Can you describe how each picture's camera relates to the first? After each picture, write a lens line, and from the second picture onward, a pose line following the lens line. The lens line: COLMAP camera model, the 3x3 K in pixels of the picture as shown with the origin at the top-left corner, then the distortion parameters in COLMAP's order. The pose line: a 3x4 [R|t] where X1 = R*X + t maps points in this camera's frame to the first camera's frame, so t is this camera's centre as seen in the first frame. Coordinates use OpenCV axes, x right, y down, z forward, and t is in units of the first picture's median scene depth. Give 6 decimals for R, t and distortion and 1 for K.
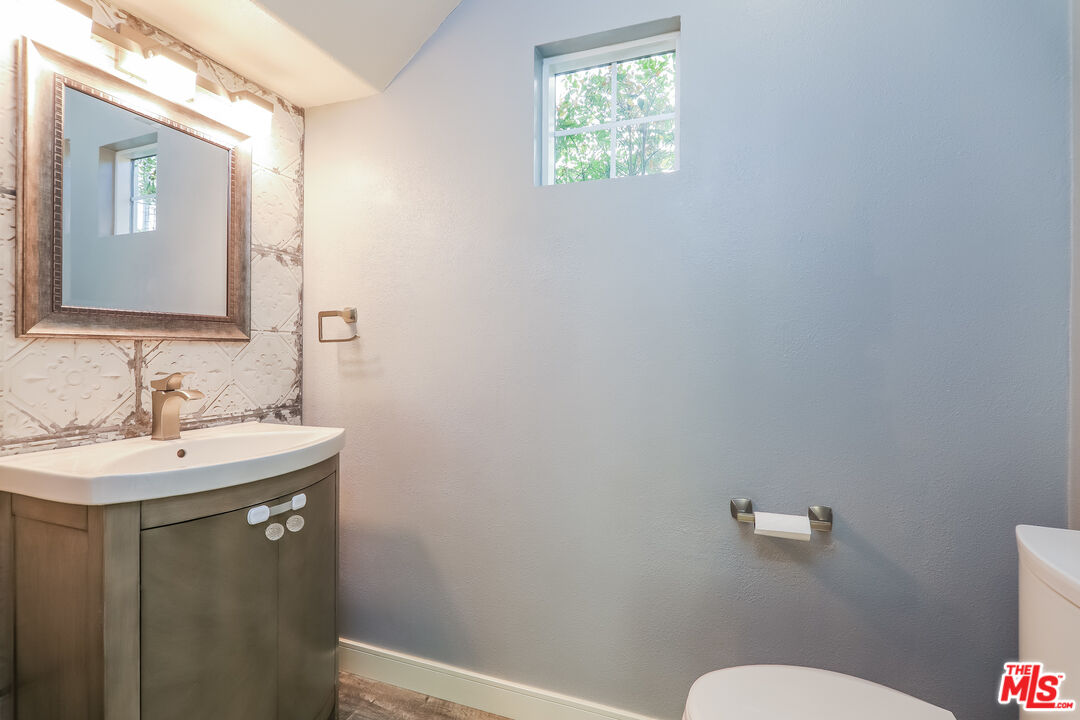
lens RADIAL K [[500.8, 0, 540.5], [0, 500.8, 358.2], [0, 0, 1]] dist [0.009322, -0.003180]
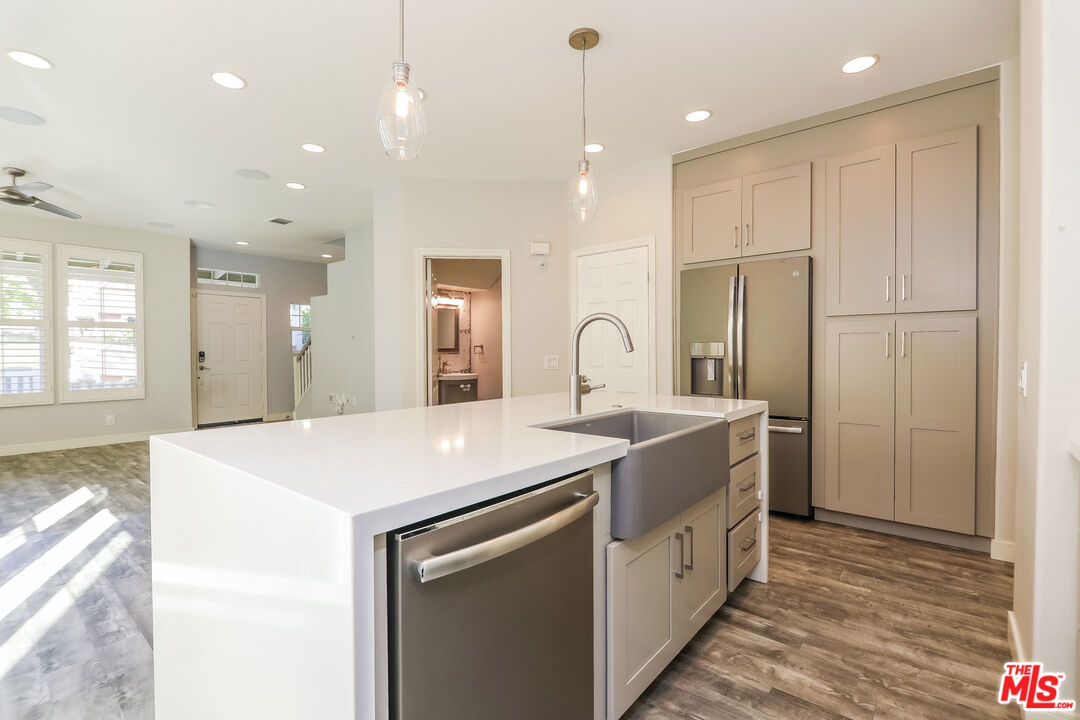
lens RADIAL K [[500.8, 0, 537.2], [0, 500.8, 355.3], [0, 0, 1]] dist [0.009322, -0.003180]
pose [[0.942323, -0.006930, -0.334634, 1.398409], [0.006833, 0.999976, -0.001467, -0.008269], [0.334636, -0.000905, 0.942347, -2.654612]]
